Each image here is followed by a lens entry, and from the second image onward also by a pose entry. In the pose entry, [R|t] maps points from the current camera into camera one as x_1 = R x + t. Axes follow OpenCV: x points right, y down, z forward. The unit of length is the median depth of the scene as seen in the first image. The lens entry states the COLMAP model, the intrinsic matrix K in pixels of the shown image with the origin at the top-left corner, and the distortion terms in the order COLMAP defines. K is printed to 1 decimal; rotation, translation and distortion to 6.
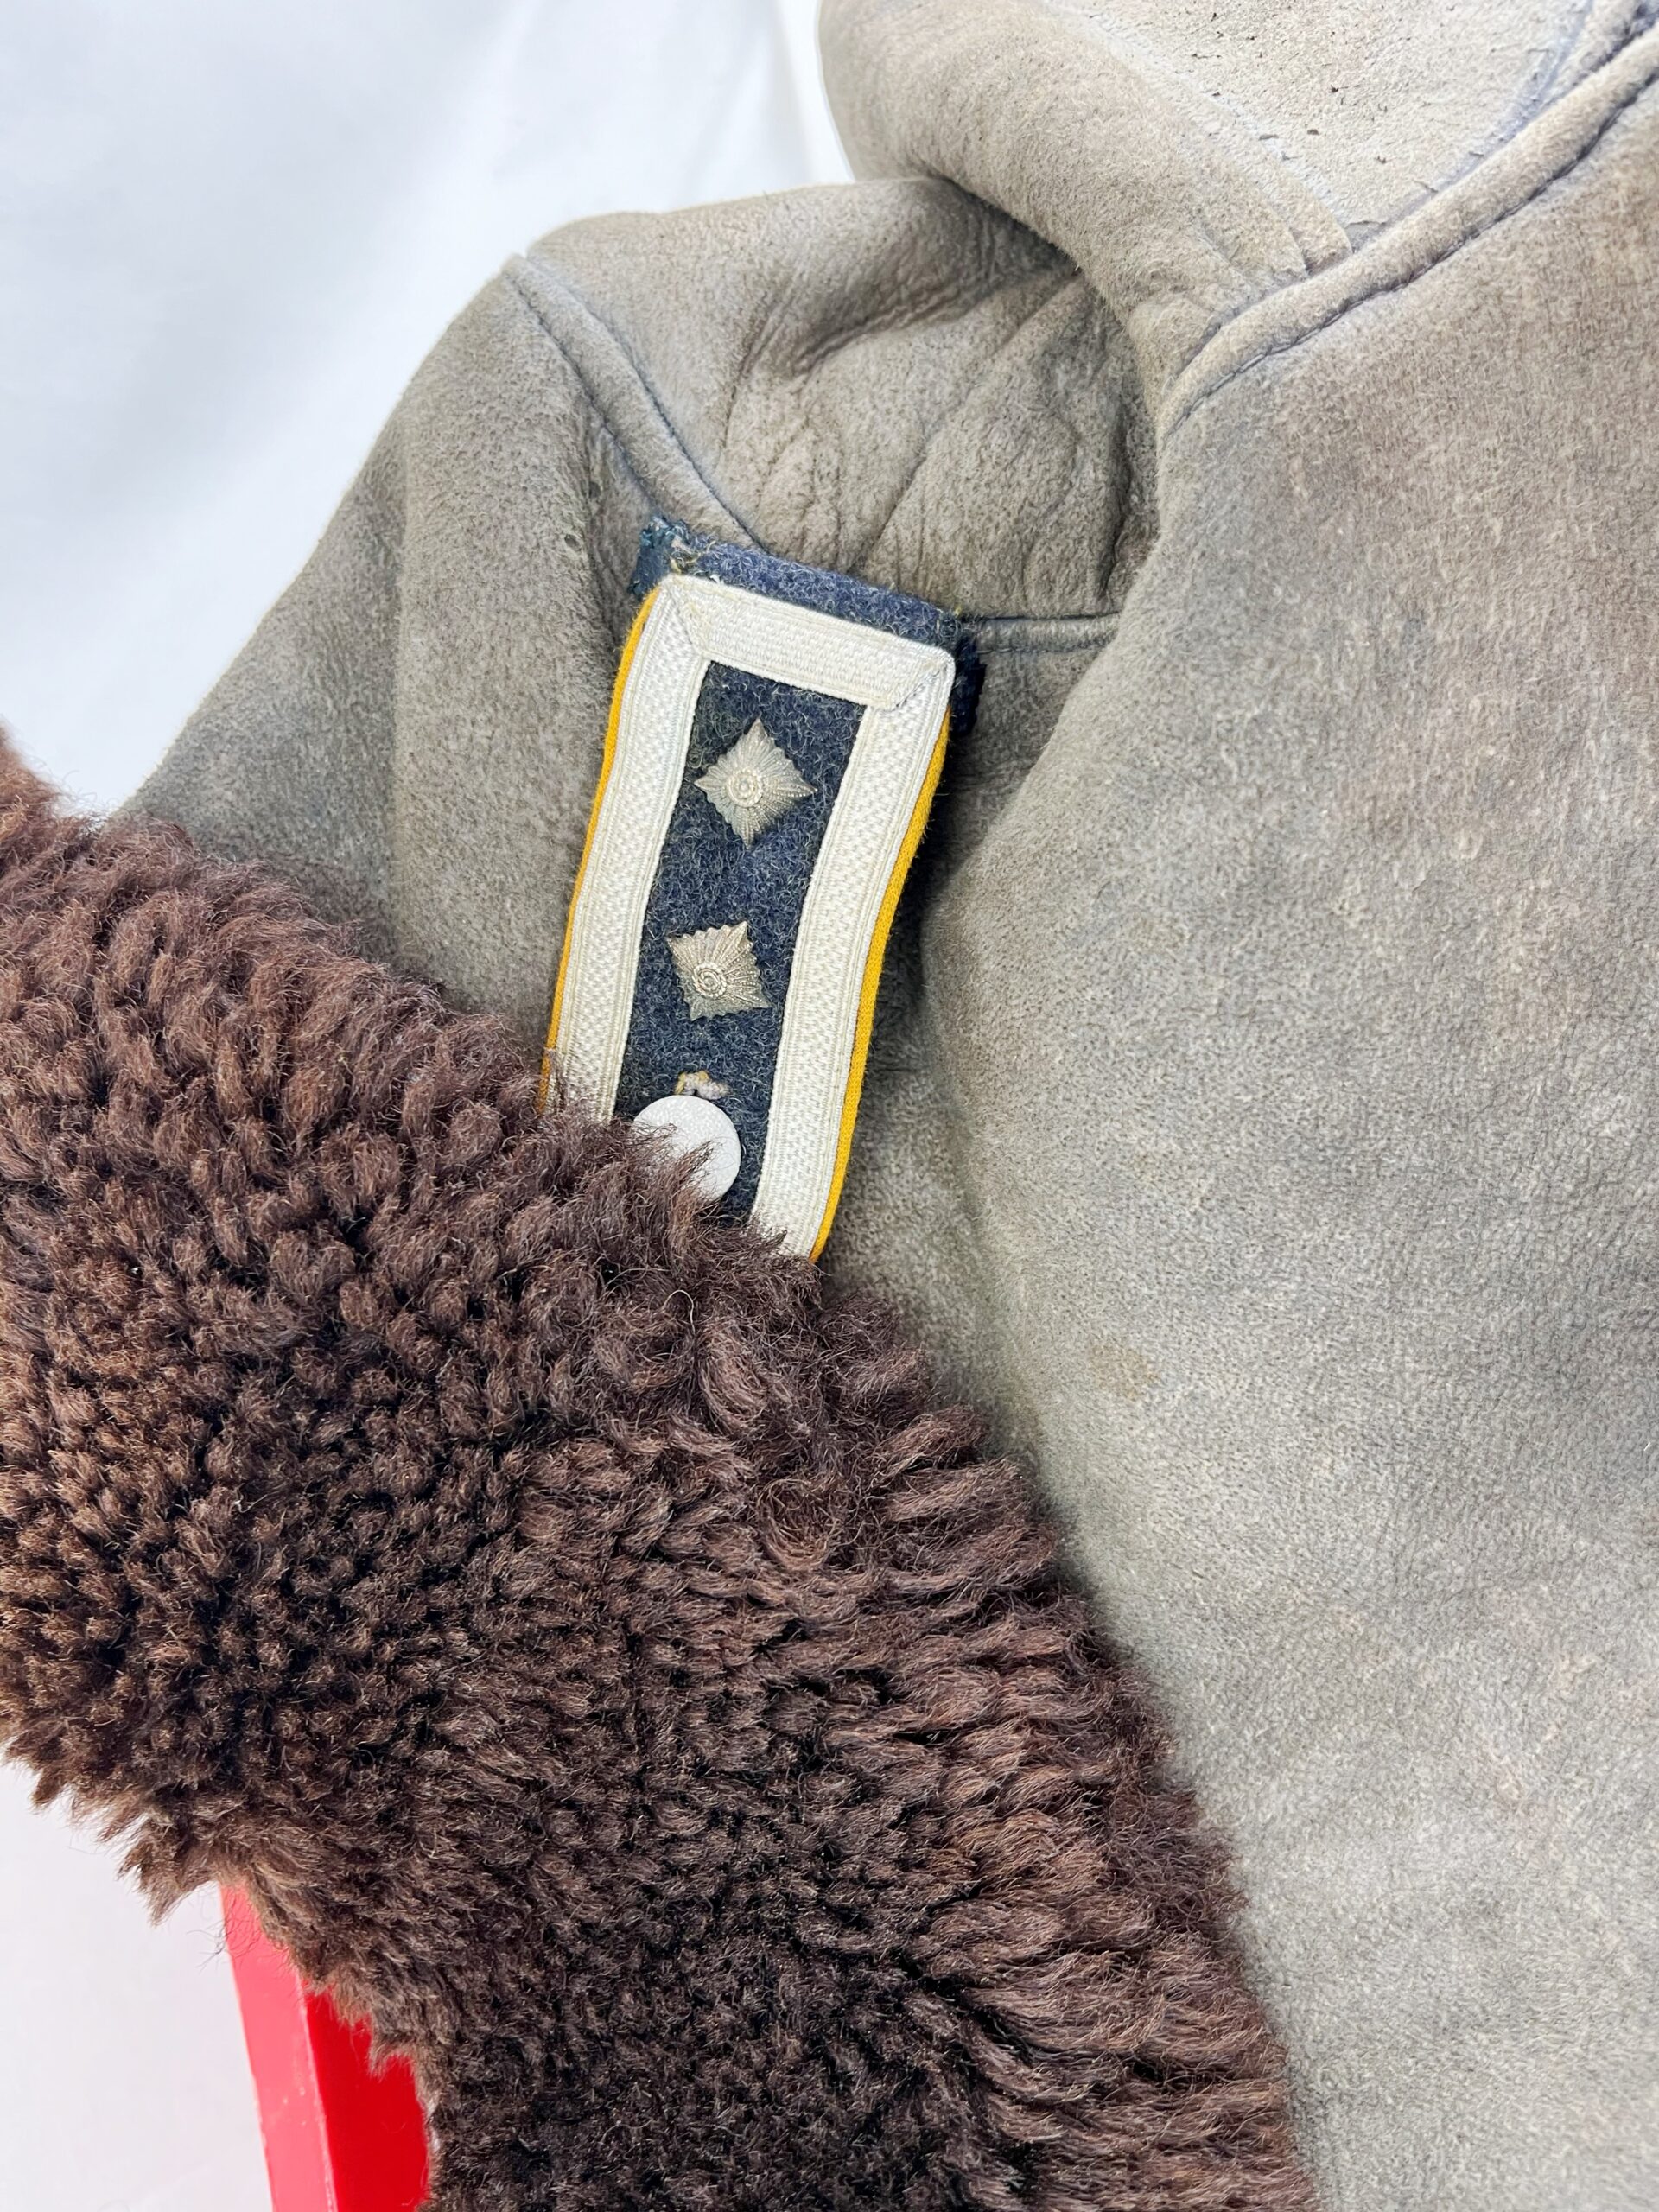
lens RADIAL K [[1748.6, 0, 824.7], [0, 1748.6, 1099.6], [0, 0, 1]] dist [0.032765, -0.088997]
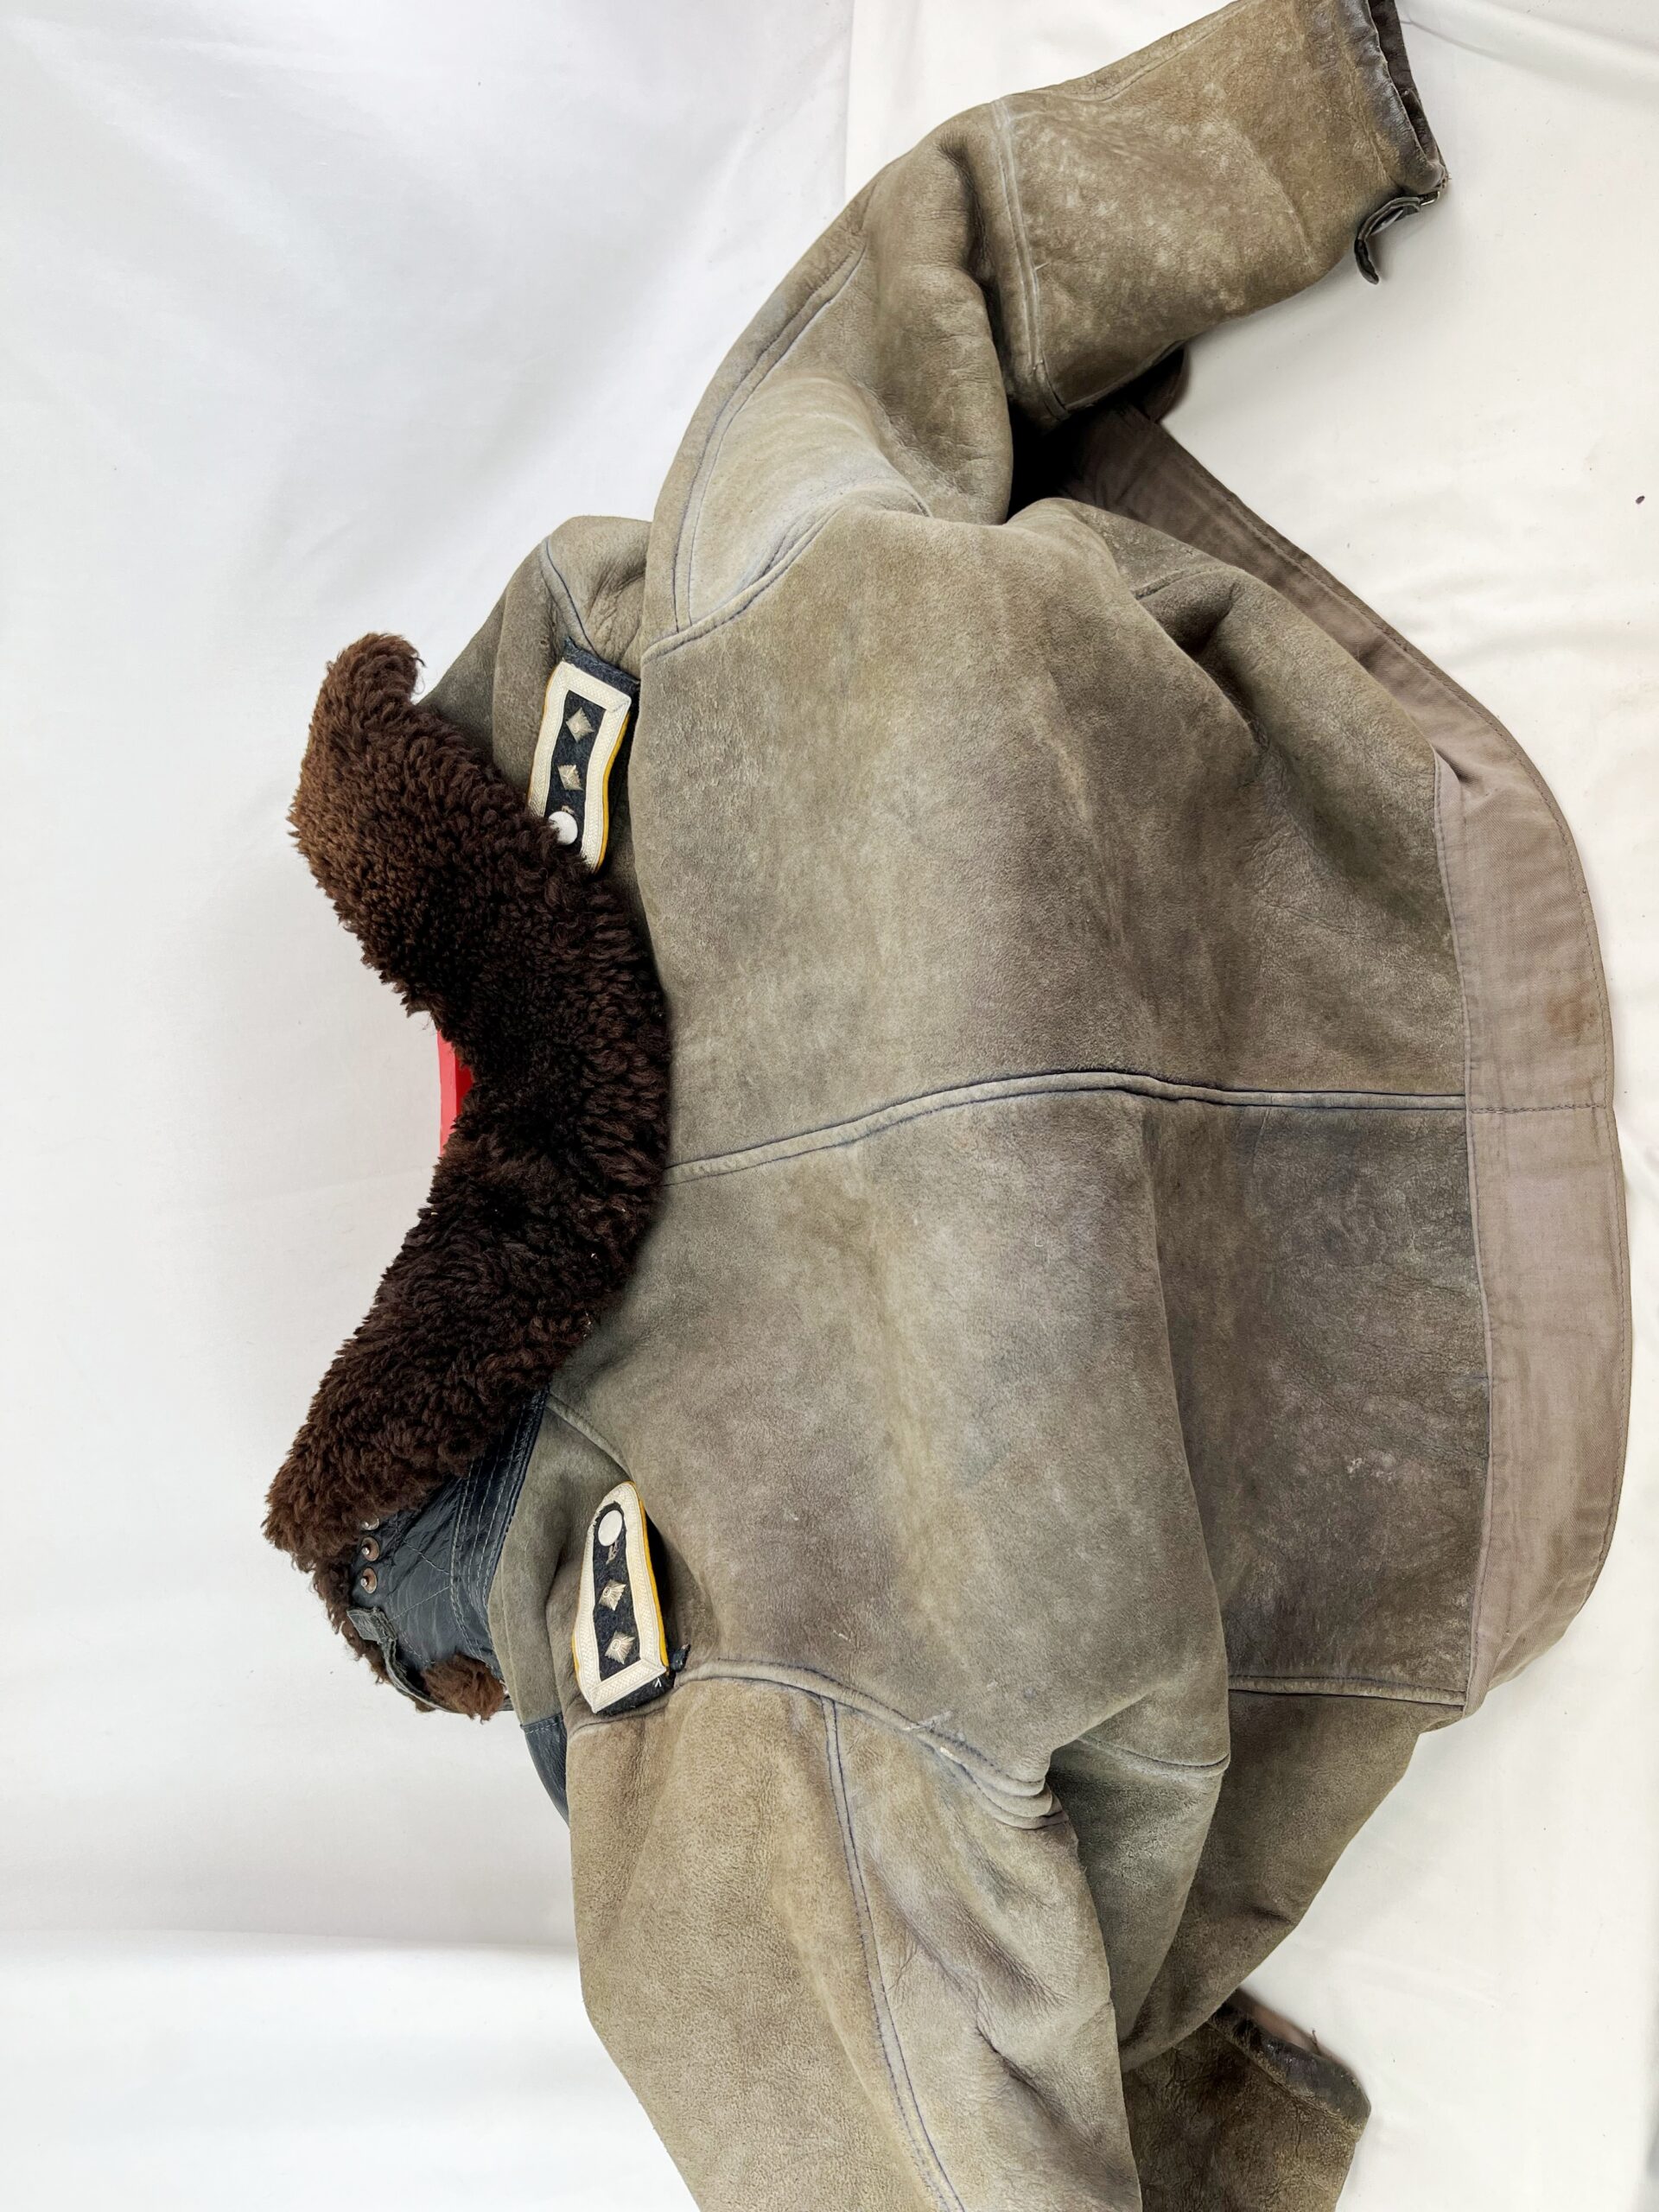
lens RADIAL K [[1693.8, 0, 829.5], [0, 1693.8, 1106.0], [0, 0, 1]] dist [0.039760, -0.073337]
pose [[0.953992, 0.180213, -0.239631, 1.453672], [-0.119153, 0.961262, 0.248551, -0.371422], [0.275141, -0.208563, 0.938509, -2.305210]]
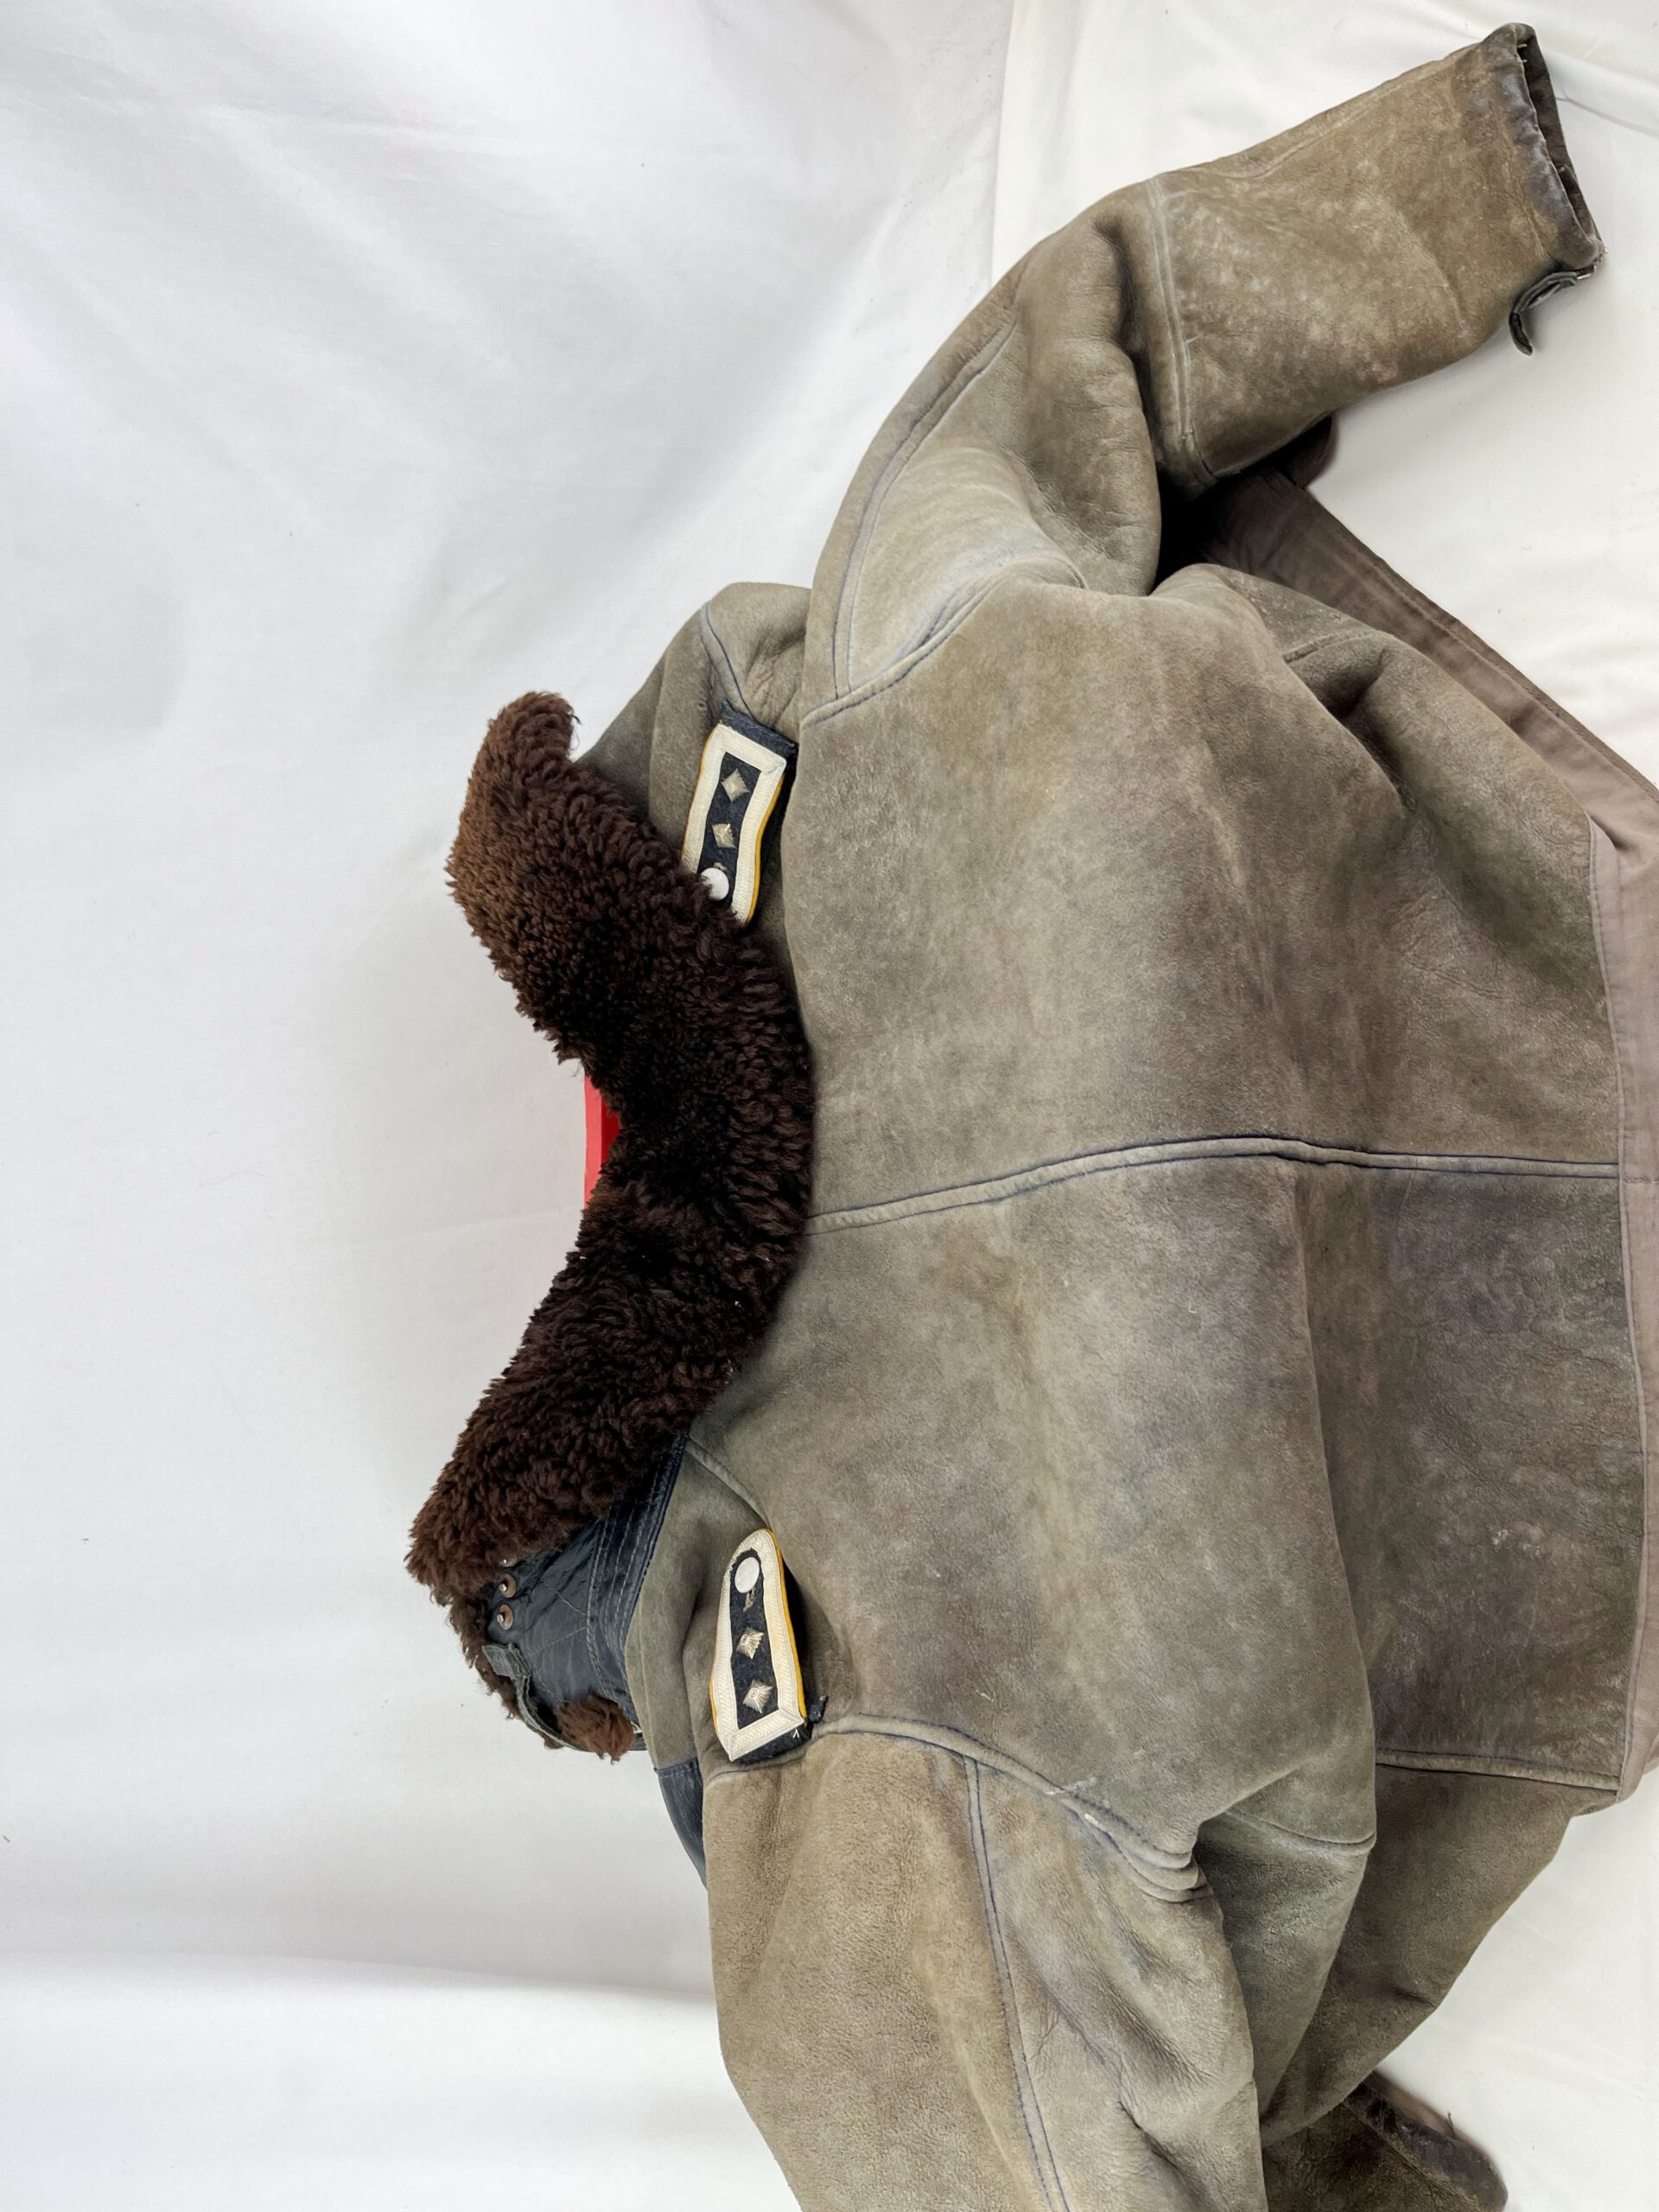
lens RADIAL K [[1688.4, 0, 827.7], [0, 1688.4, 1080.0], [0, 0, 1]] dist [0.043449, -0.075980]
pose [[0.934962, 0.189164, -0.300105, 1.357288], [-0.123800, 0.966767, 0.223687, -0.417526], [0.332445, -0.171986, 0.927309, -2.363886]]
